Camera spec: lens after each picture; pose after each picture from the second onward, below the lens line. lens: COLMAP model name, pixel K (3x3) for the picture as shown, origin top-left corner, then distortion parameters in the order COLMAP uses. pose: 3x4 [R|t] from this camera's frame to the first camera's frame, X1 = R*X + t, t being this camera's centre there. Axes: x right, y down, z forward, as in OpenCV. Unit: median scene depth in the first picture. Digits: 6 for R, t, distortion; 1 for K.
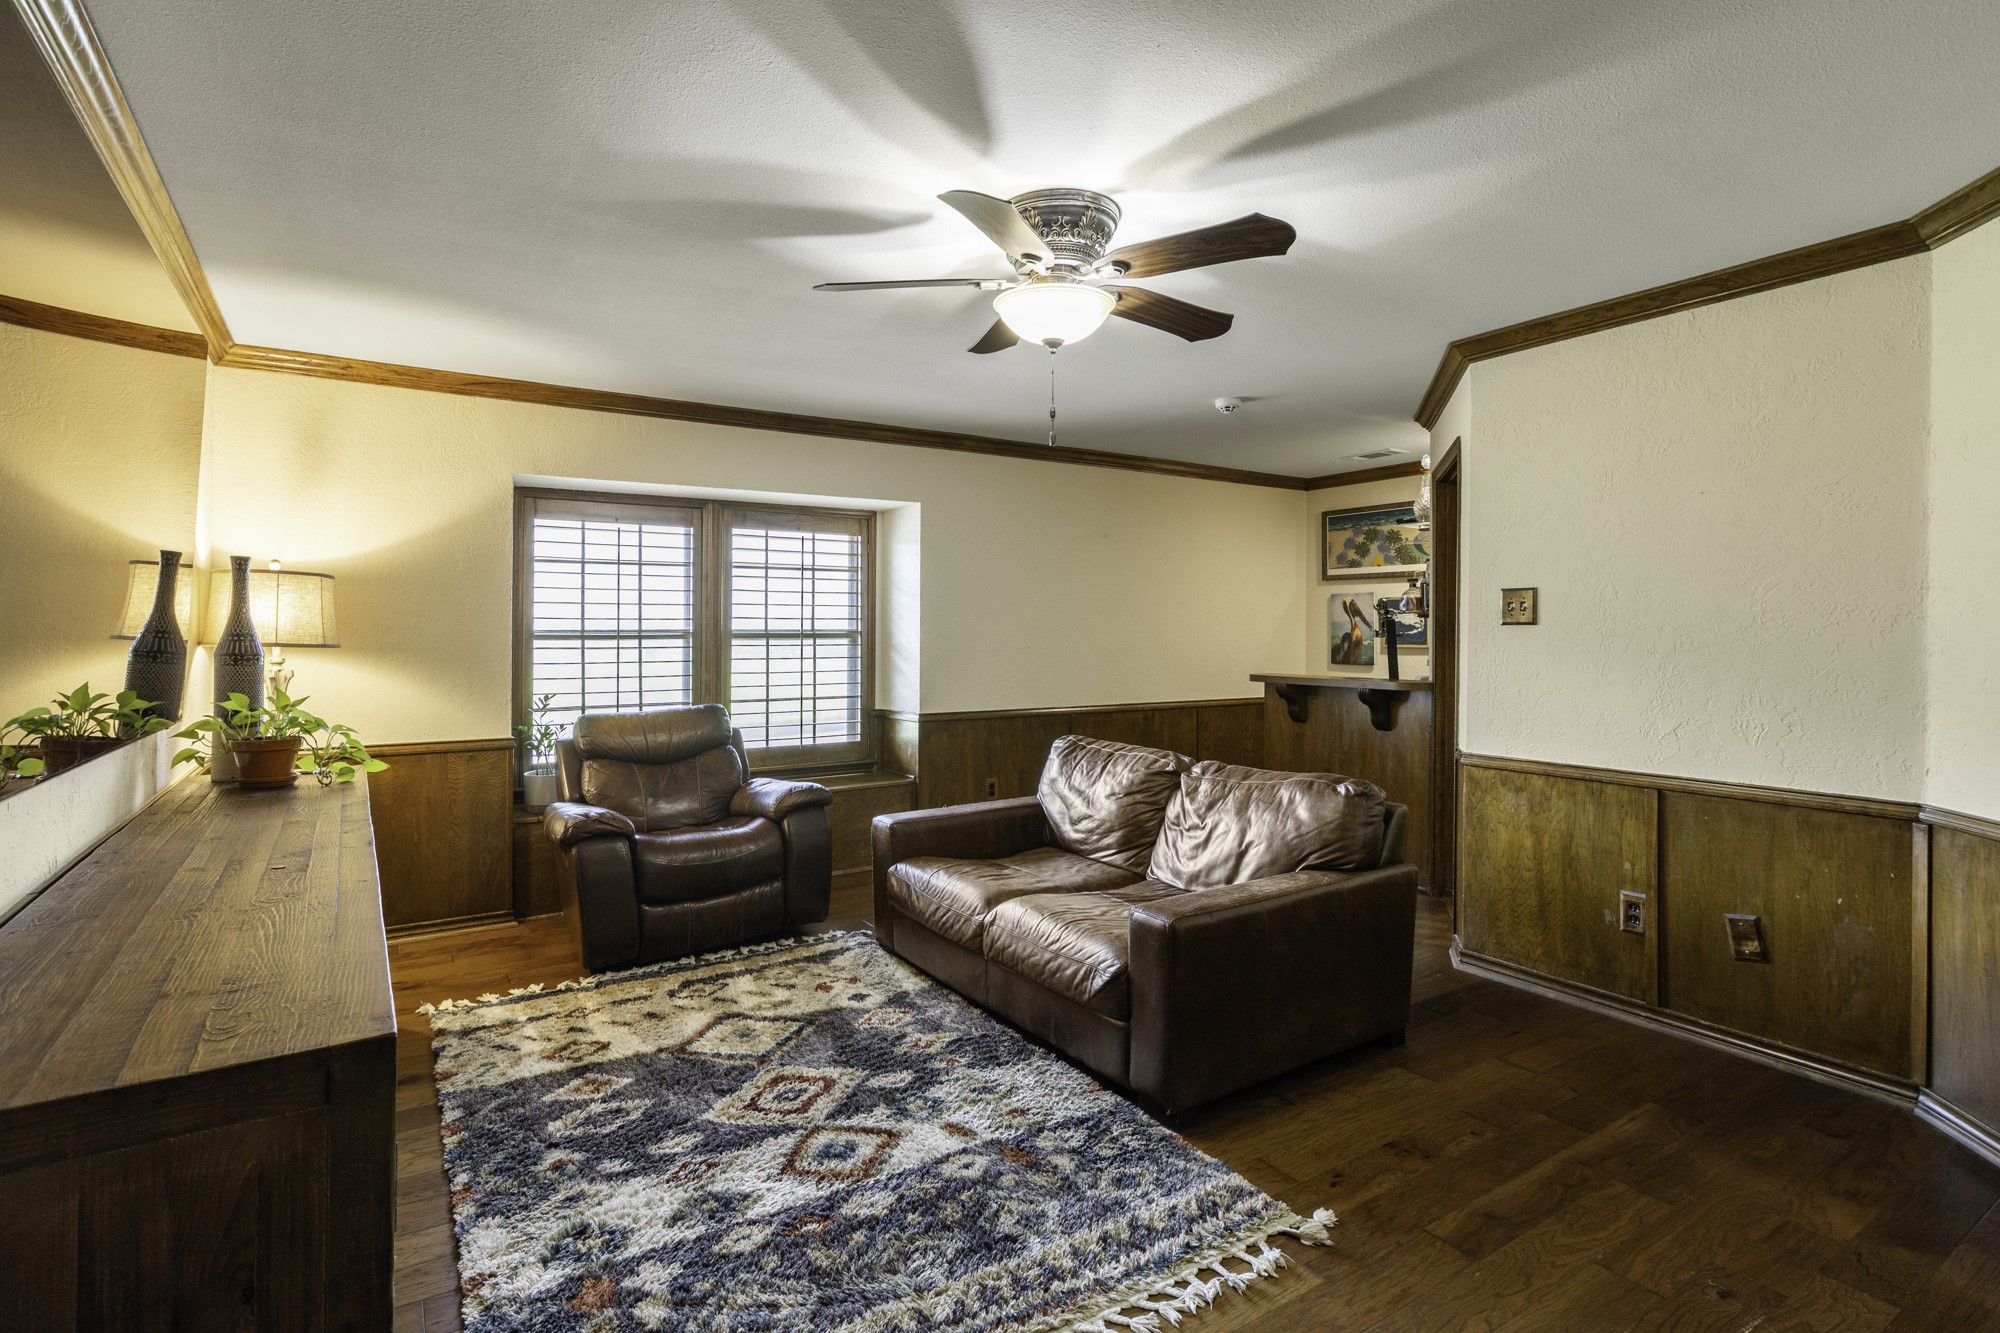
lens RADIAL K [[915.9, 0, 996.0], [0, 915.9, 657.3], [0, 0, 1]] dist [-0.005528, 0.000909]
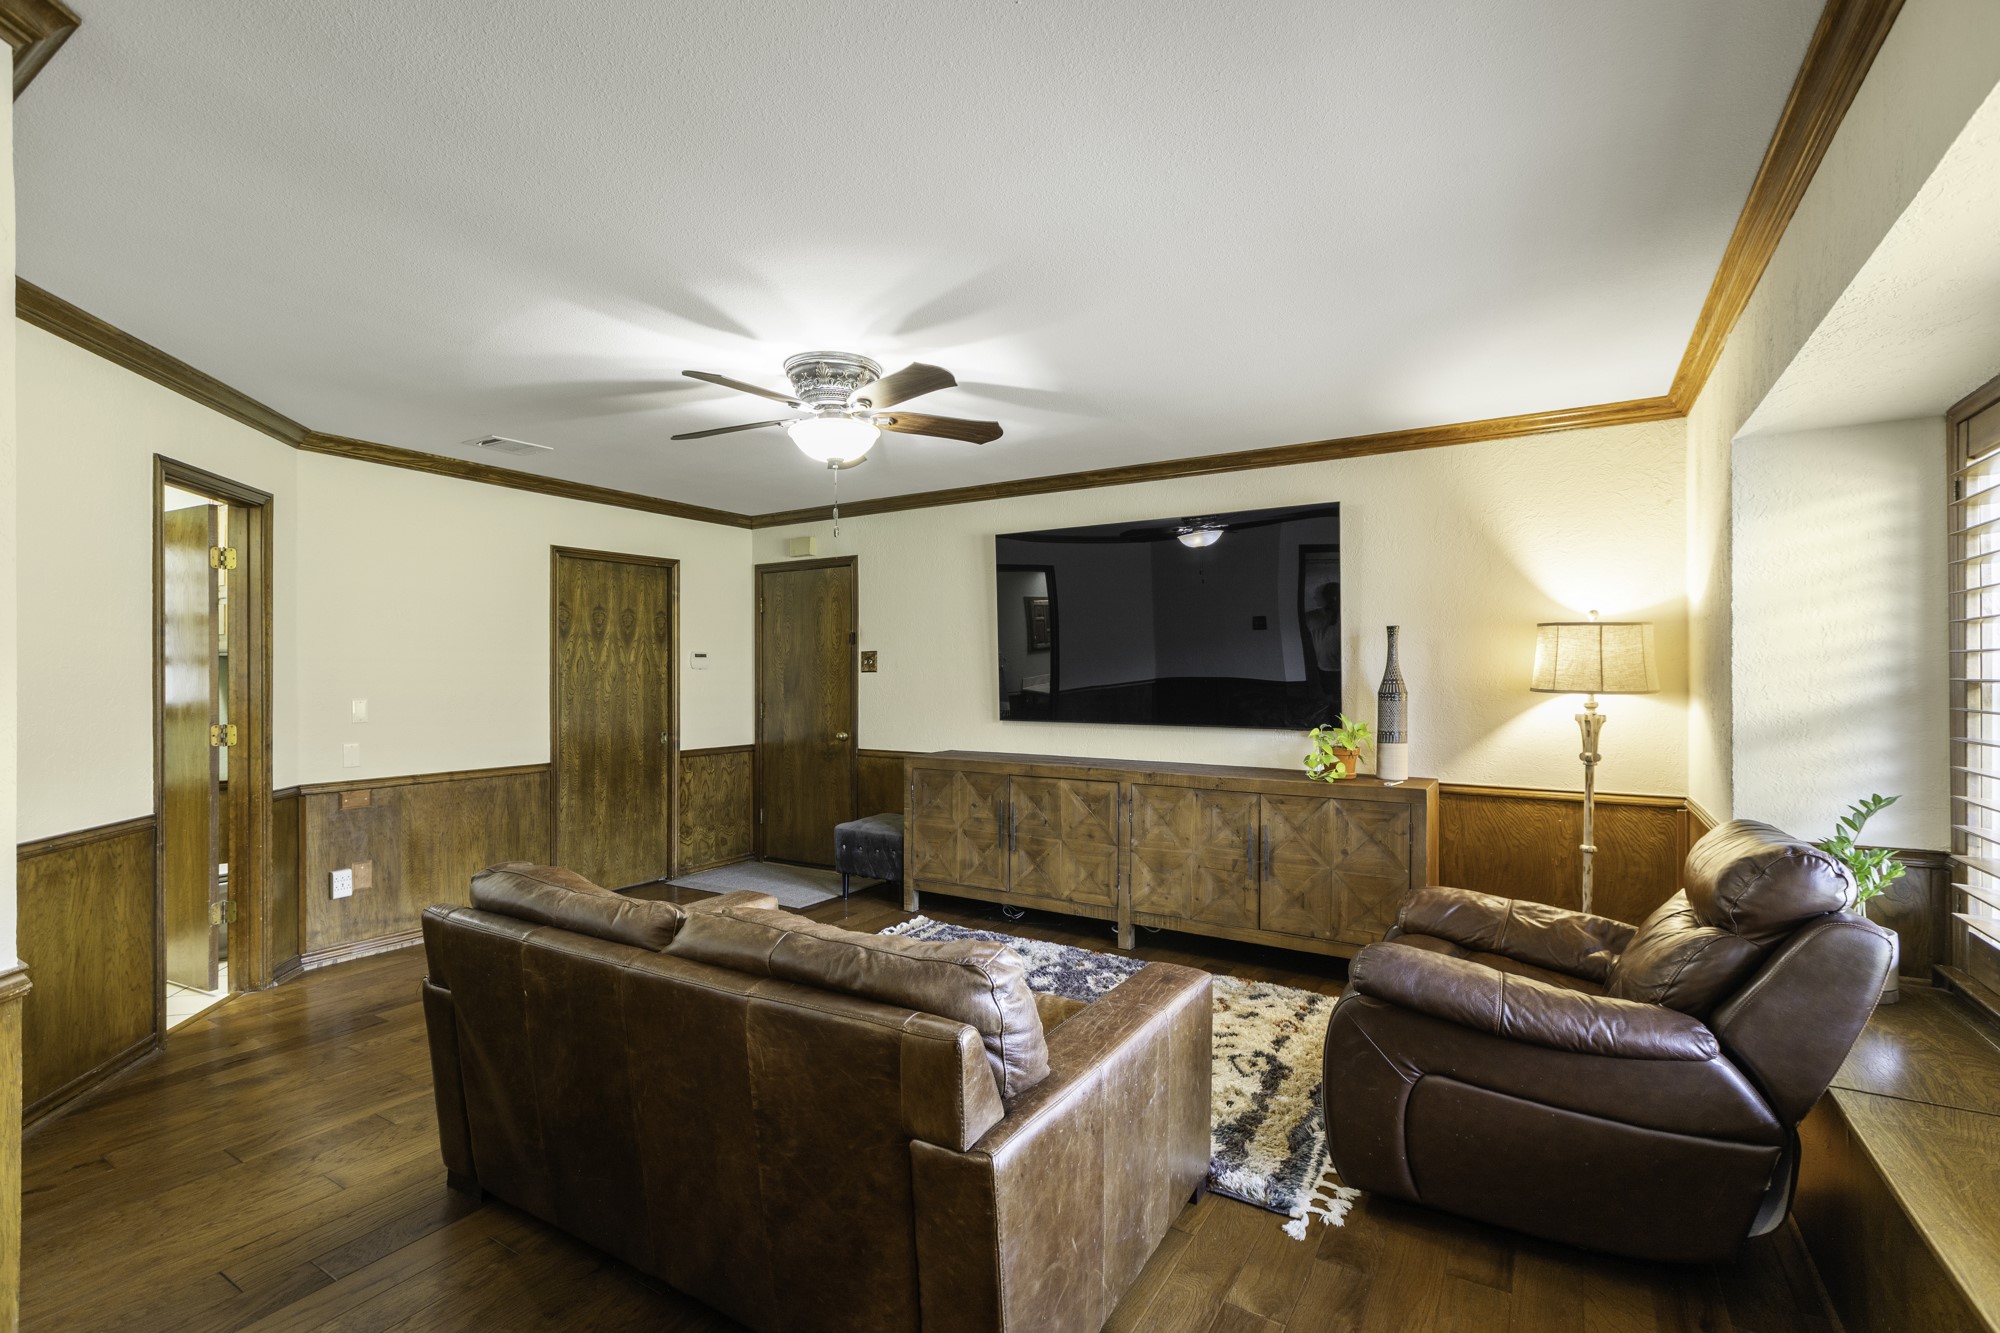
lens RADIAL K [[915.9, 0, 990.7], [0, 915.9, 667.7], [0, 0, 1]] dist [-0.005528, 0.000909]
pose [[-0.916321, -0.000710, -0.400444, 0.419457], [-0.002261, 0.999992, 0.003401, -0.055889], [0.400439, 0.004022, -0.916315, 2.520065]]
